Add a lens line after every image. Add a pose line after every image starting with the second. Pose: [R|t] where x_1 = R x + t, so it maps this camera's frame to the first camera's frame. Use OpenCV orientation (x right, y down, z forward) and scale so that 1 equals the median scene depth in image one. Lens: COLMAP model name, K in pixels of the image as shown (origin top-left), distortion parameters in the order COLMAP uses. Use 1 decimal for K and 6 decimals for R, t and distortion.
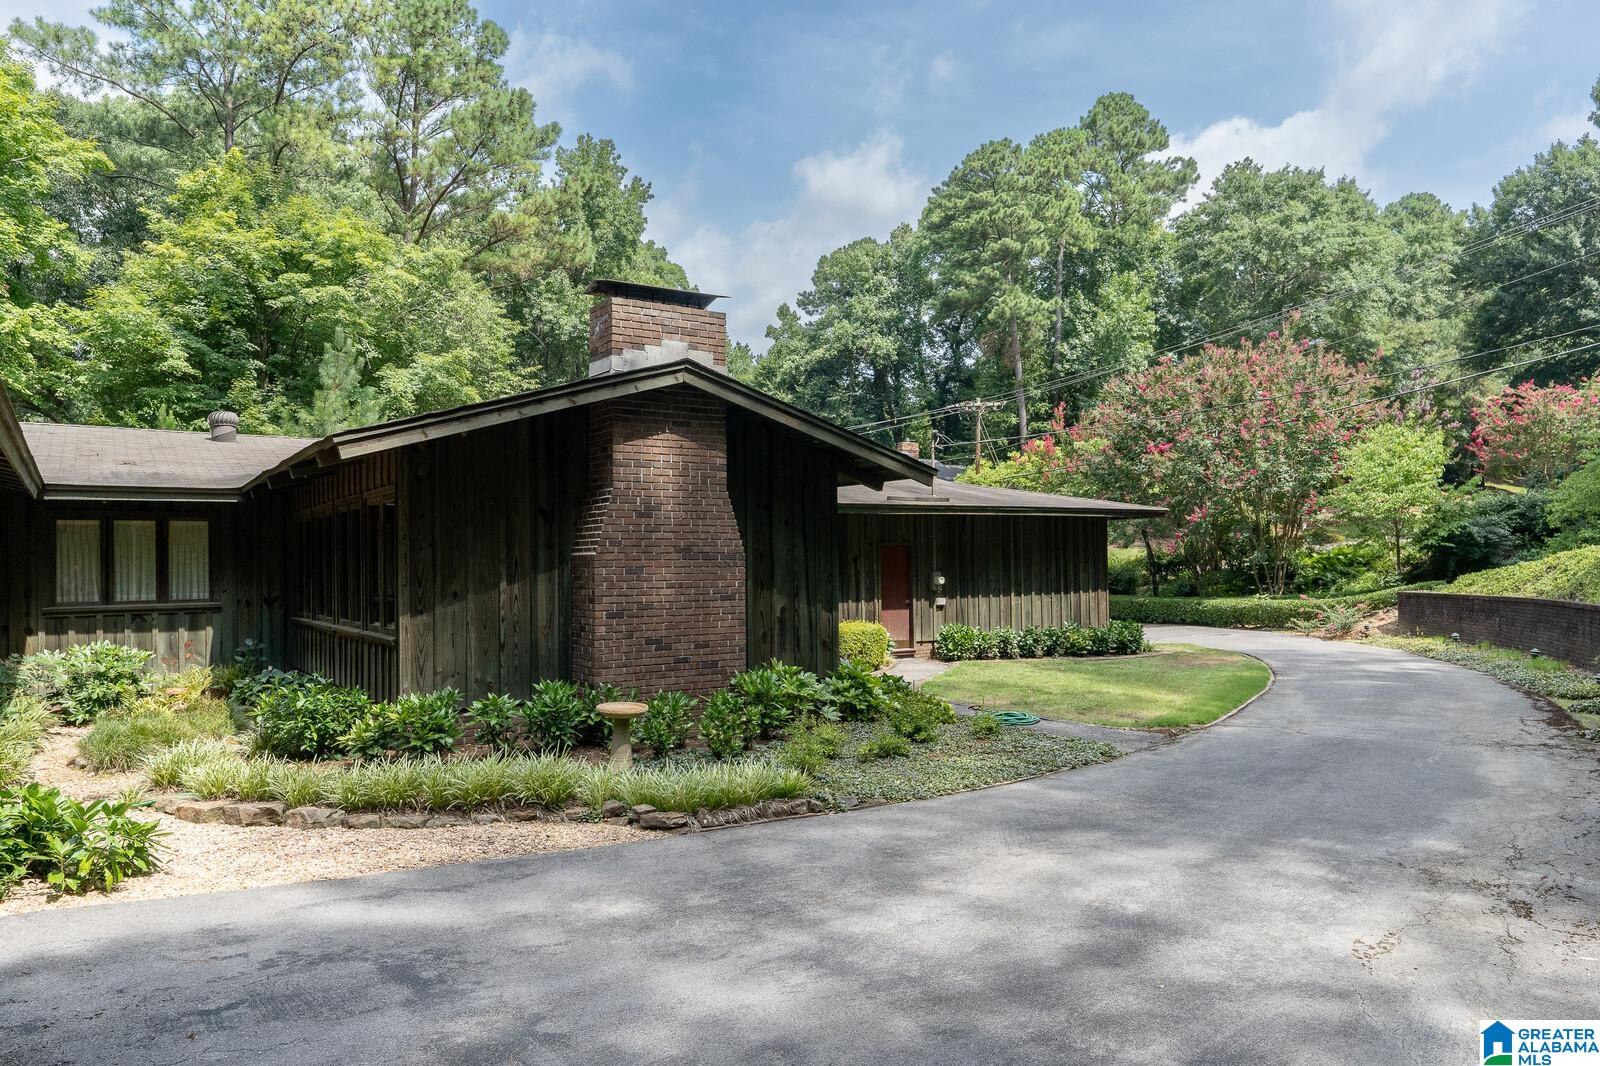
lens RADIAL K [[1041.5, 0, 803.5], [0, 1041.5, 532.2], [0, 0, 1]] dist [-0.007485, 0.002973]
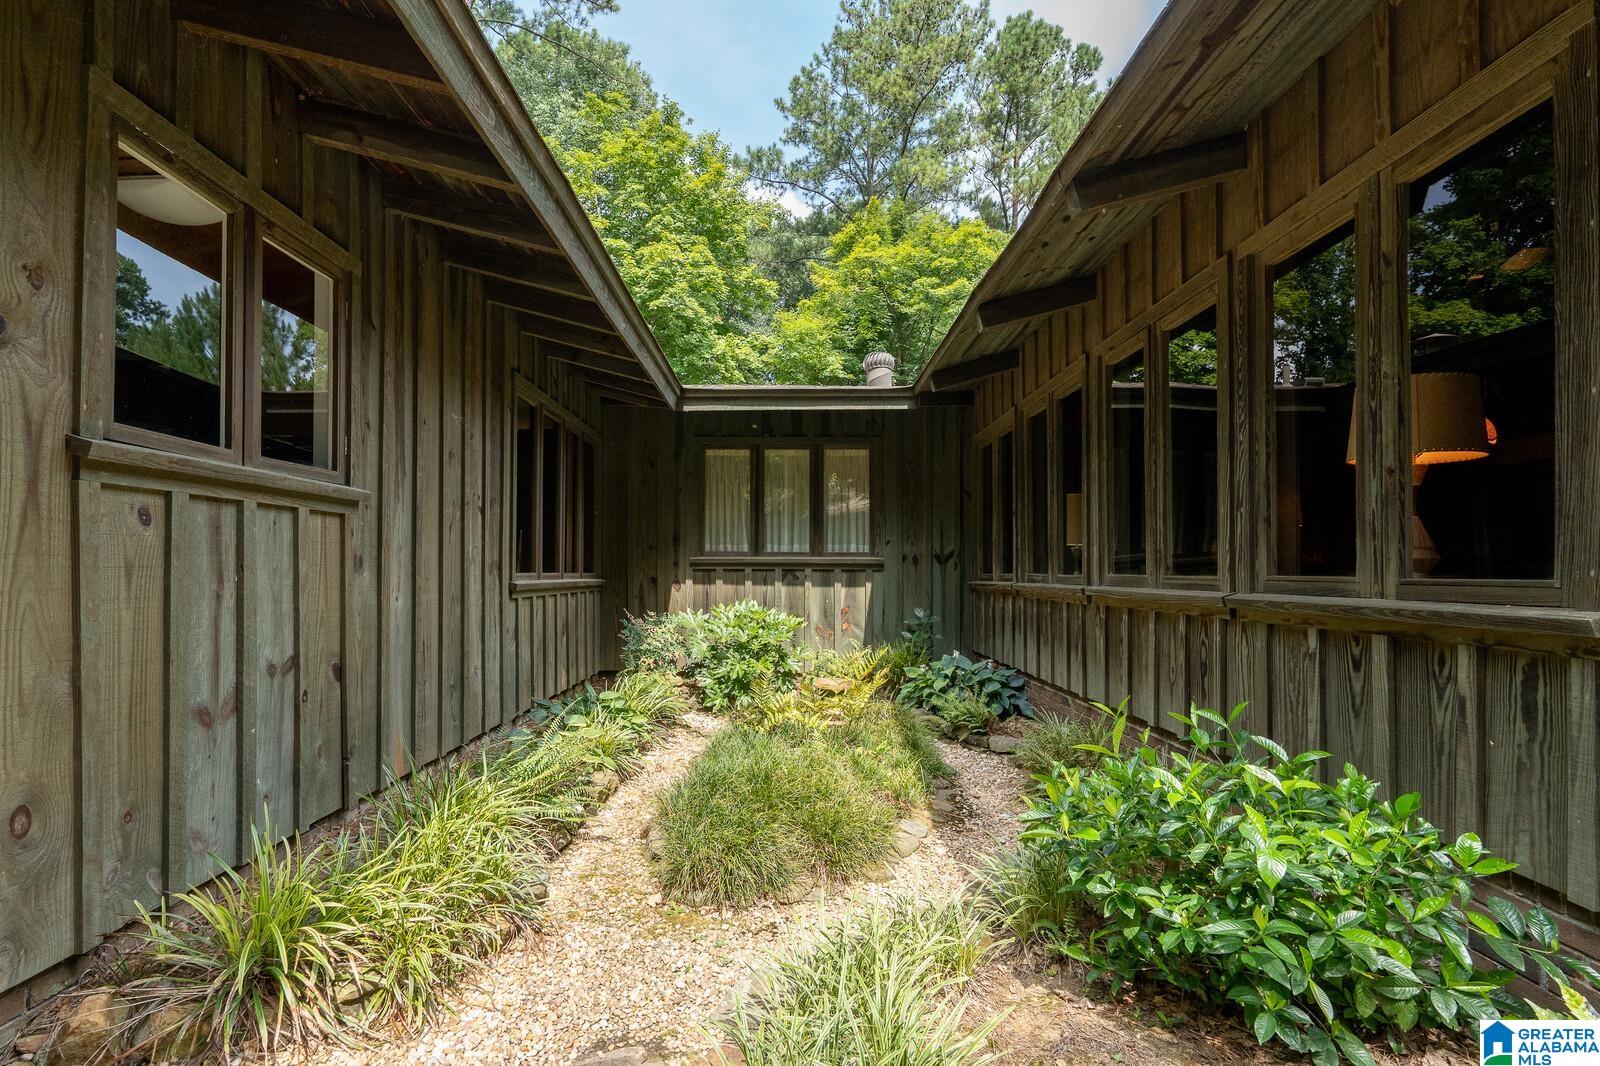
lens RADIAL K [[734.7, 0, 799.4], [0, 734.7, 538.3], [0, 0, 1]] dist [-0.004958, -0.000096]
pose [[0.830946, -0.003043, -0.556344, -0.334774], [-0.003438, 0.999938, -0.010604, 0.062957], [0.556342, 0.010725, 0.830884, 0.557810]]
